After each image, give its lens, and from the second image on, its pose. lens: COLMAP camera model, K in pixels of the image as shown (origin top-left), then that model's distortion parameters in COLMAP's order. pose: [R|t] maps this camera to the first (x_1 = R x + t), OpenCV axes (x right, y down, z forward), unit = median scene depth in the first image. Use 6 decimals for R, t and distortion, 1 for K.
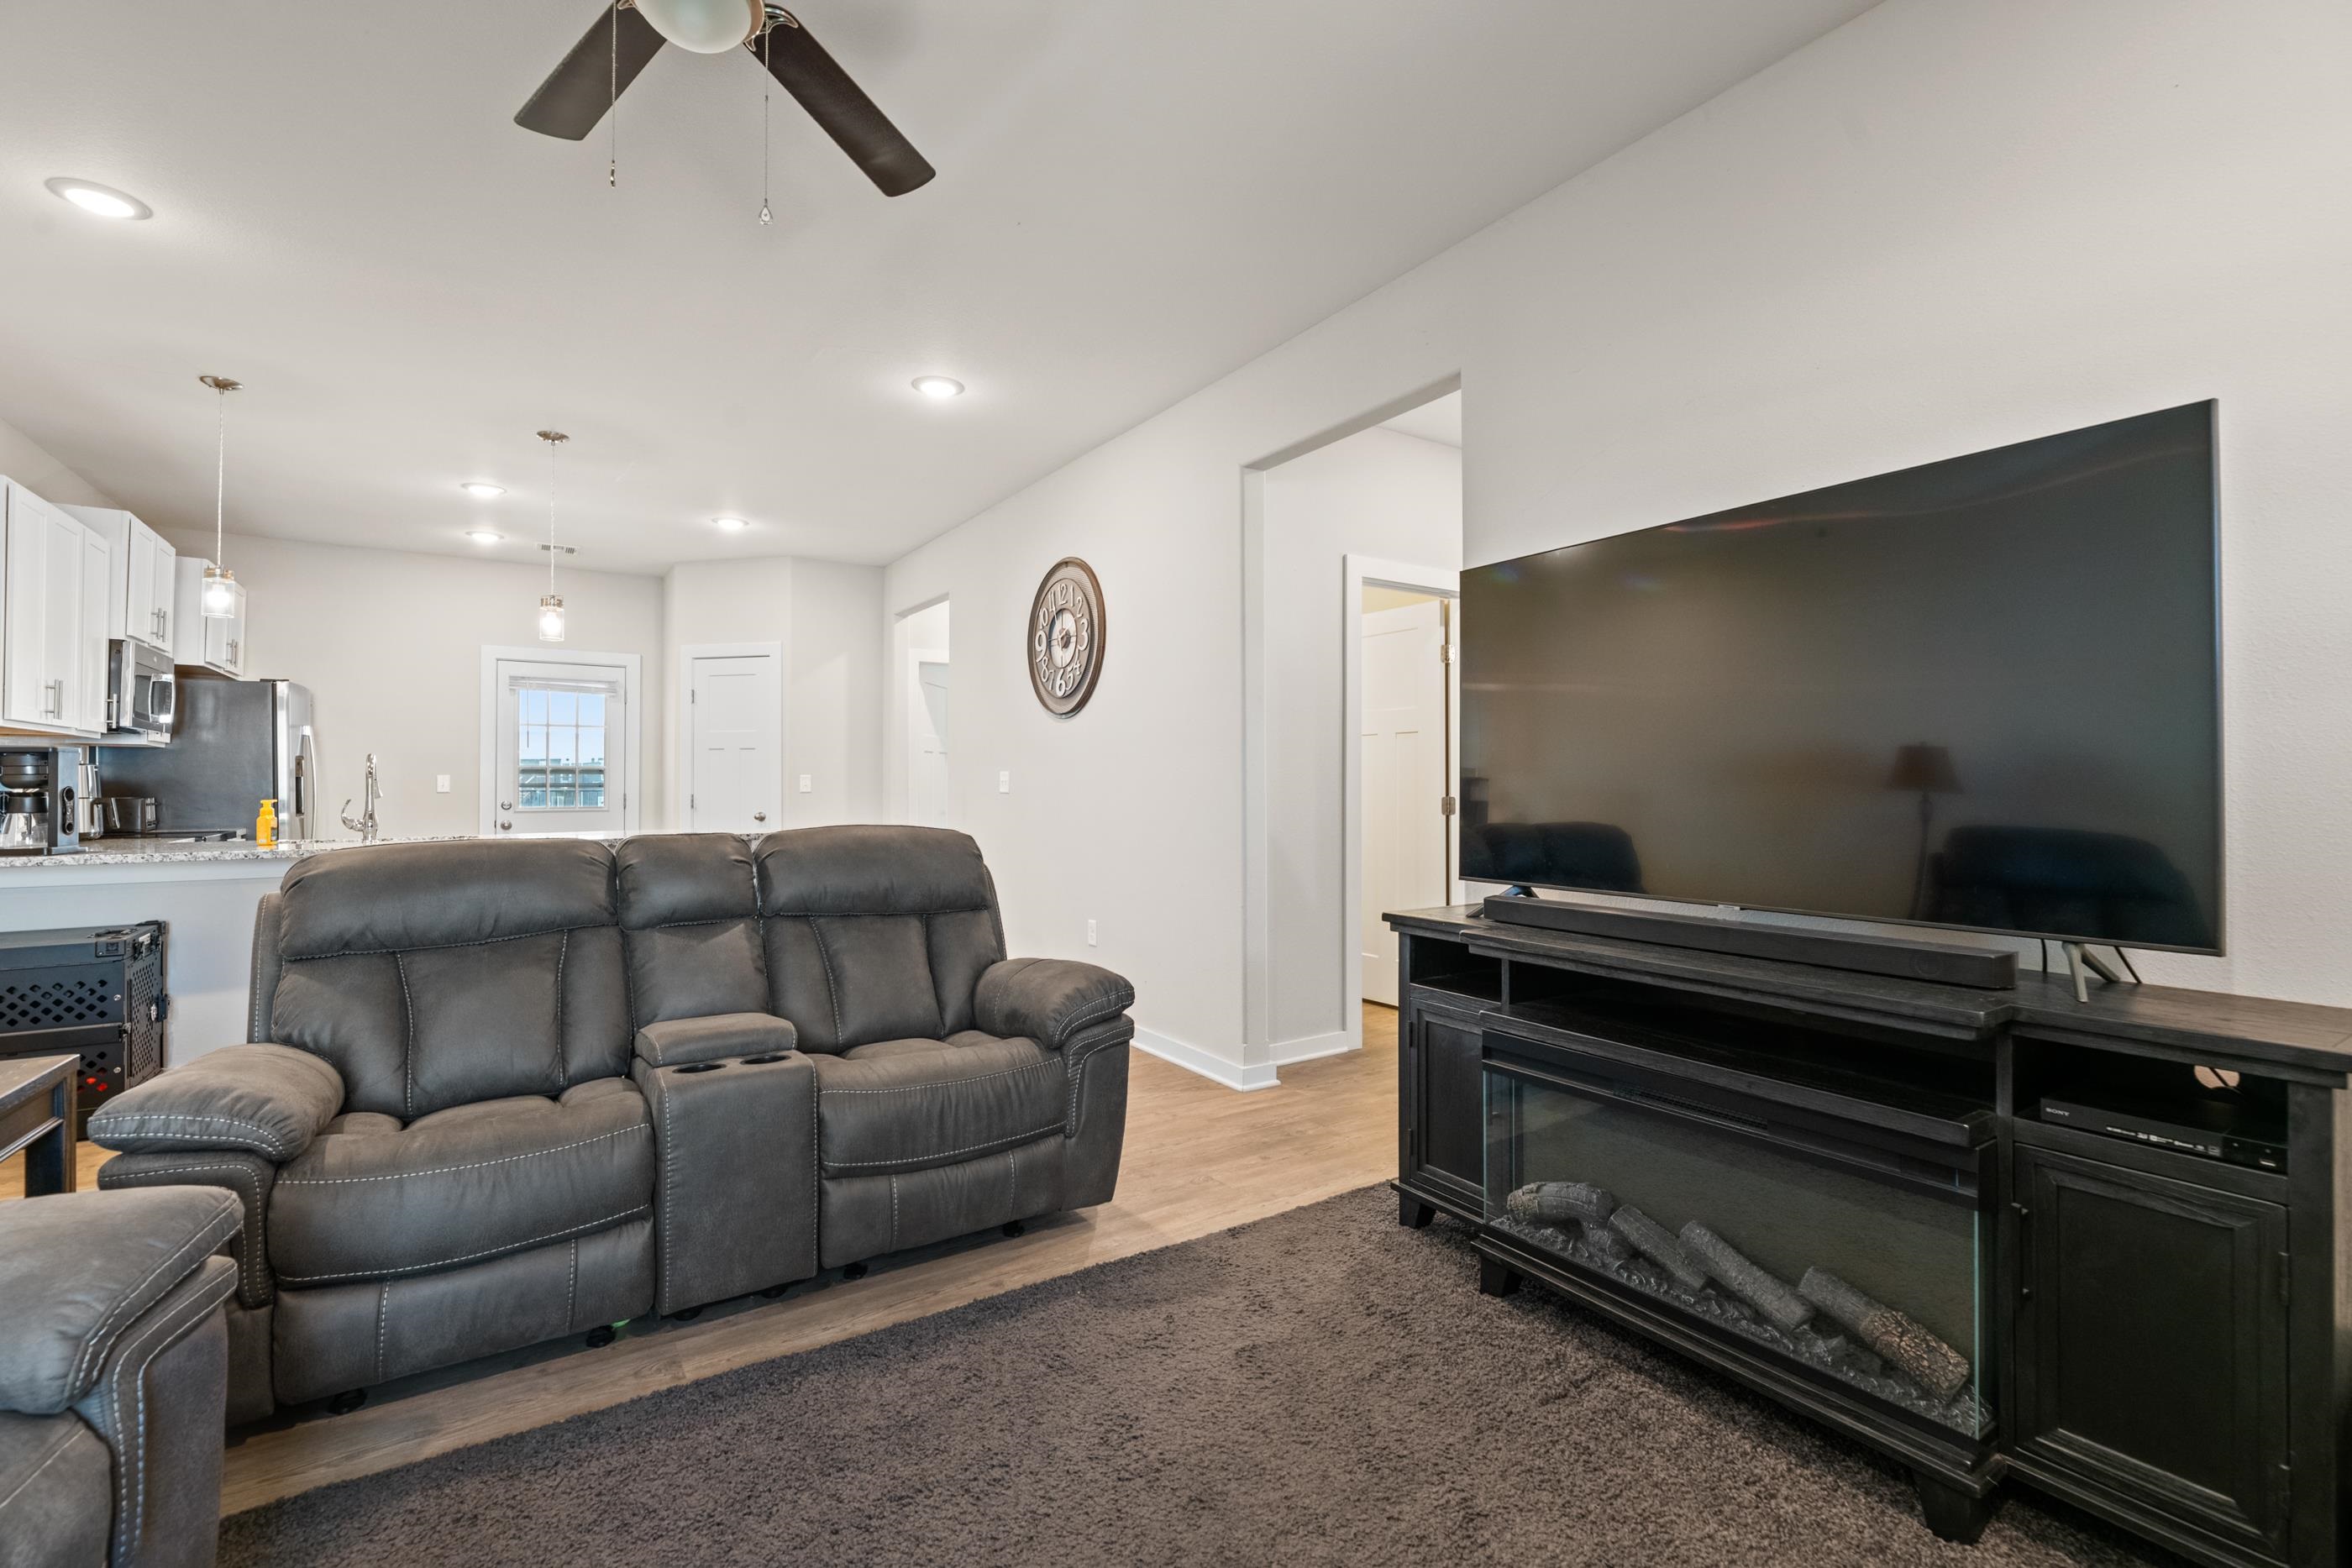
lens RADIAL K [[1021.5, 0, 1174.7], [0, 1021.5, 768.5], [0, 0, 1]] dist [-0.001091, -0.000487]
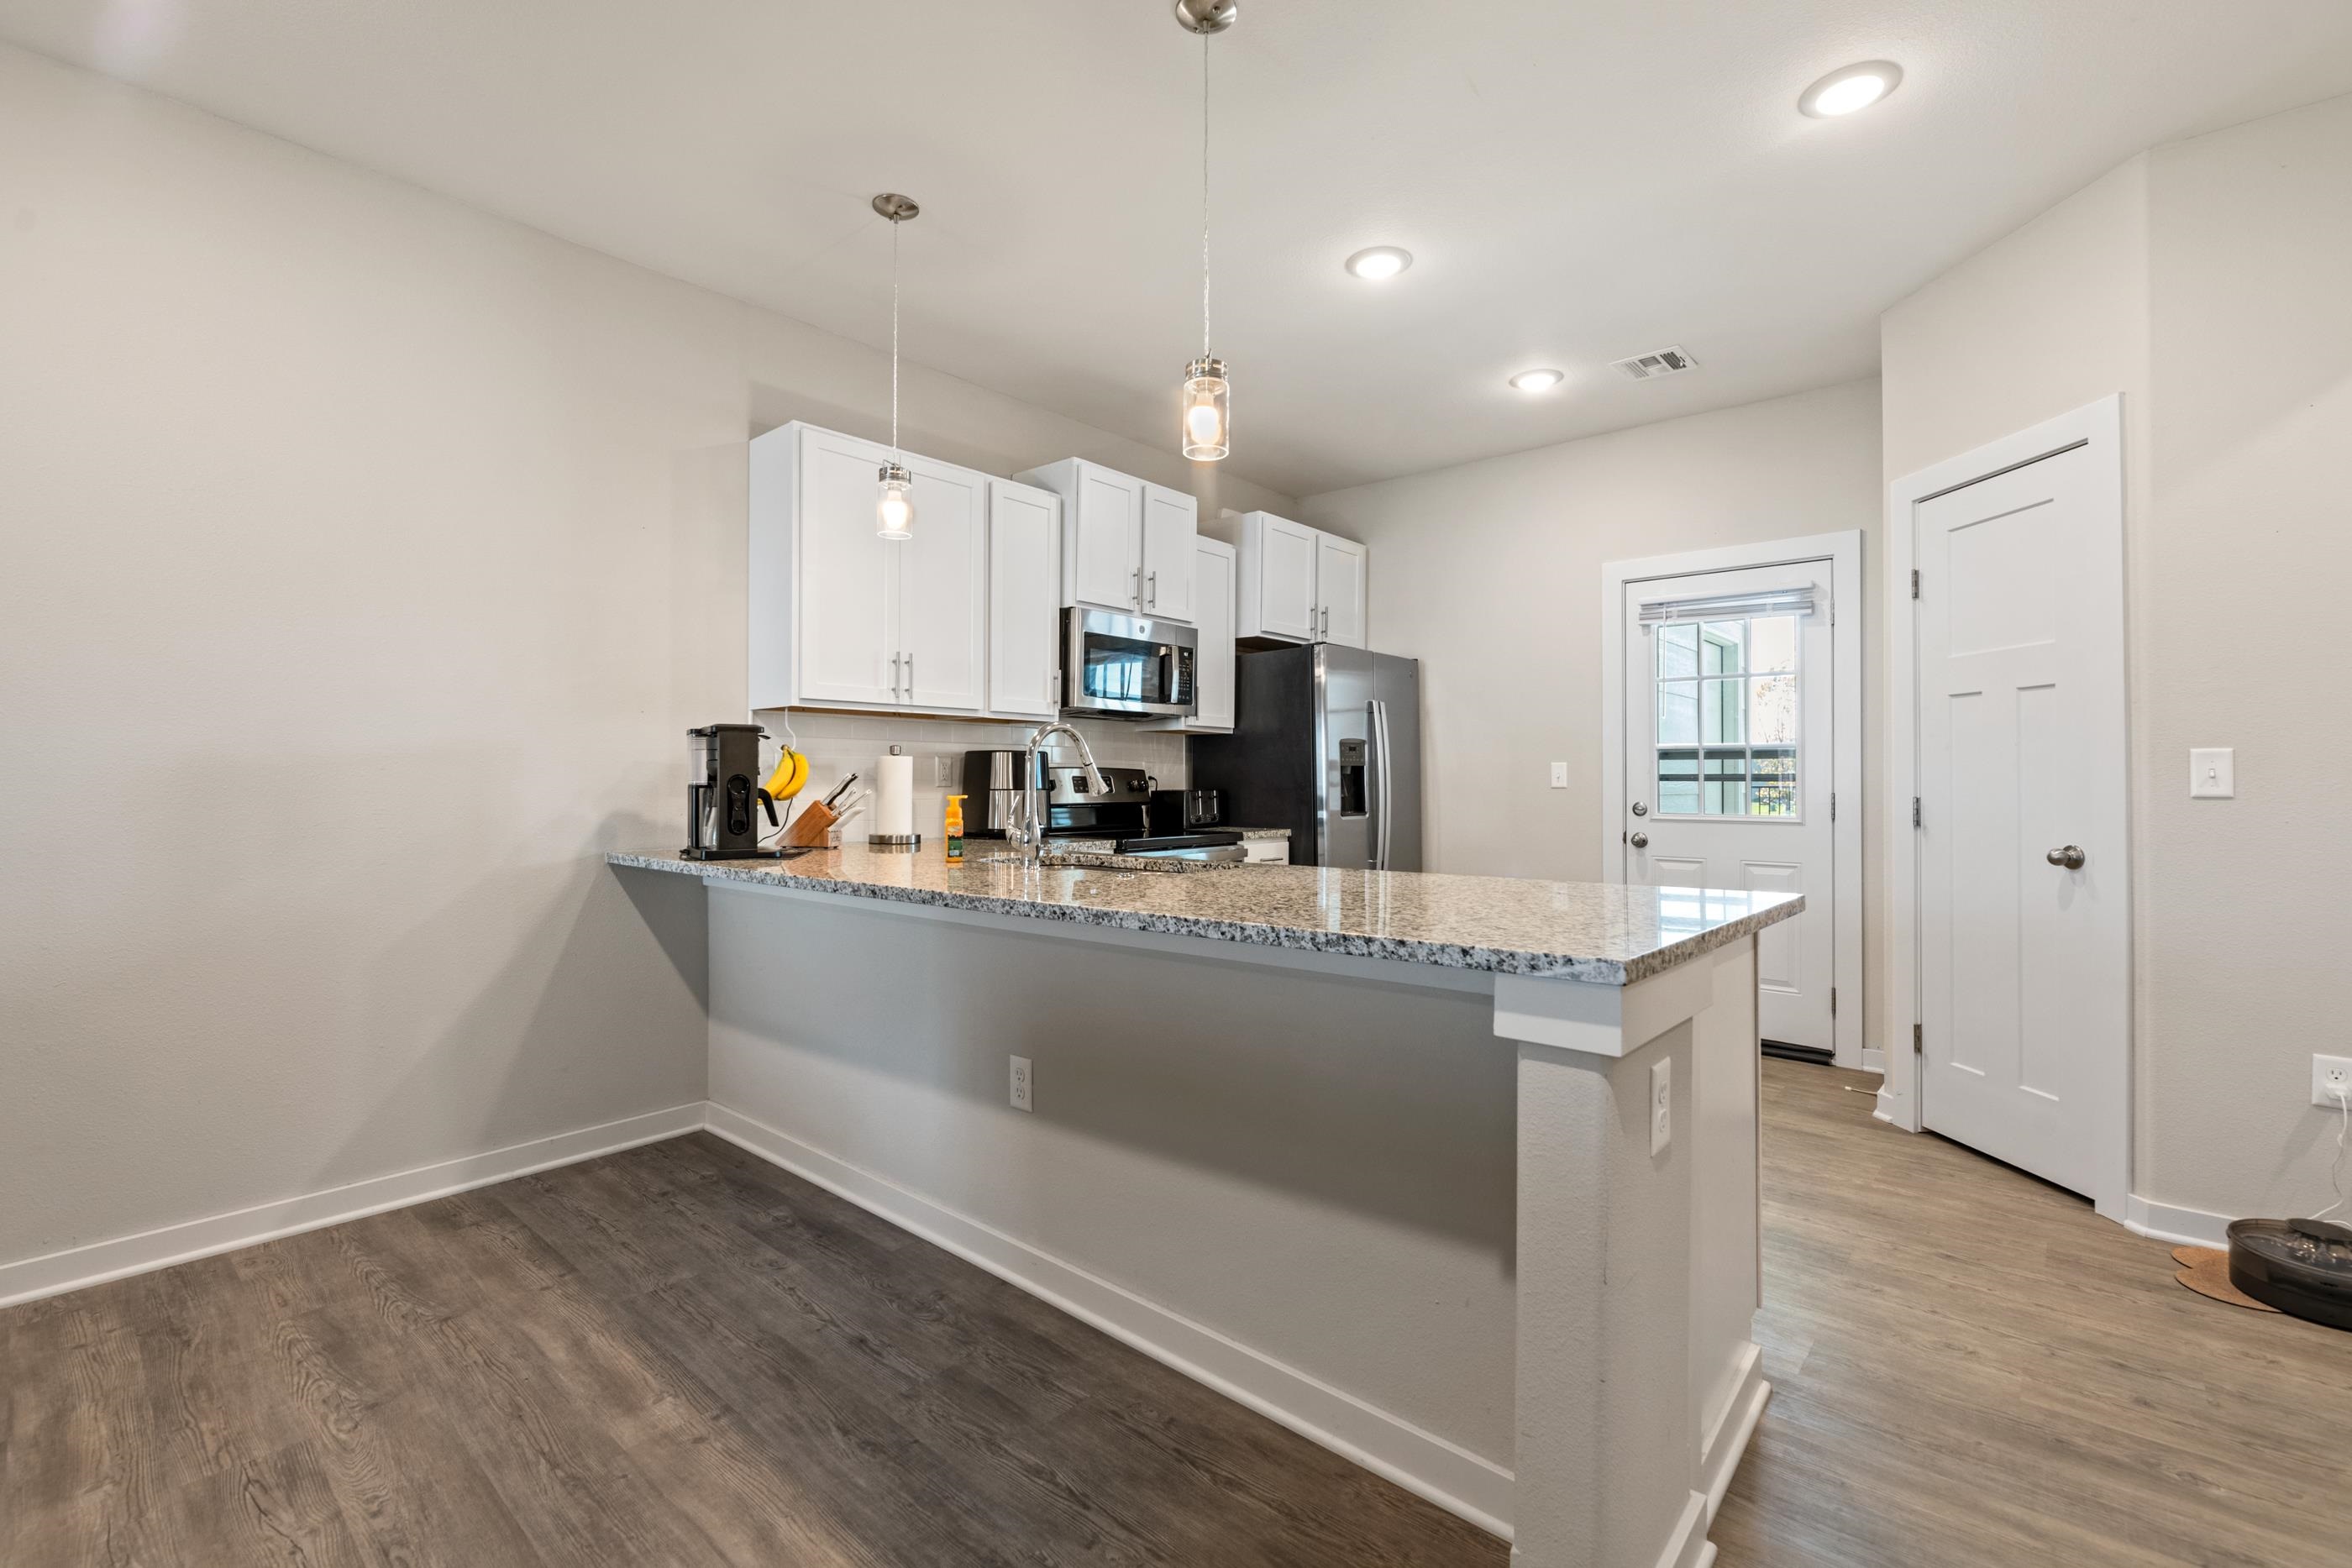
lens RADIAL K [[1021.5, 0, 1174.7], [0, 1021.5, 768.5], [0, 0, 1]] dist [-0.001091, -0.000487]
pose [[0.247165, -0.008012, -0.968940, -0.194531], [0.012702, 0.999907, -0.005028, 0.018849], [0.968890, -0.011065, 0.247244, 0.997876]]
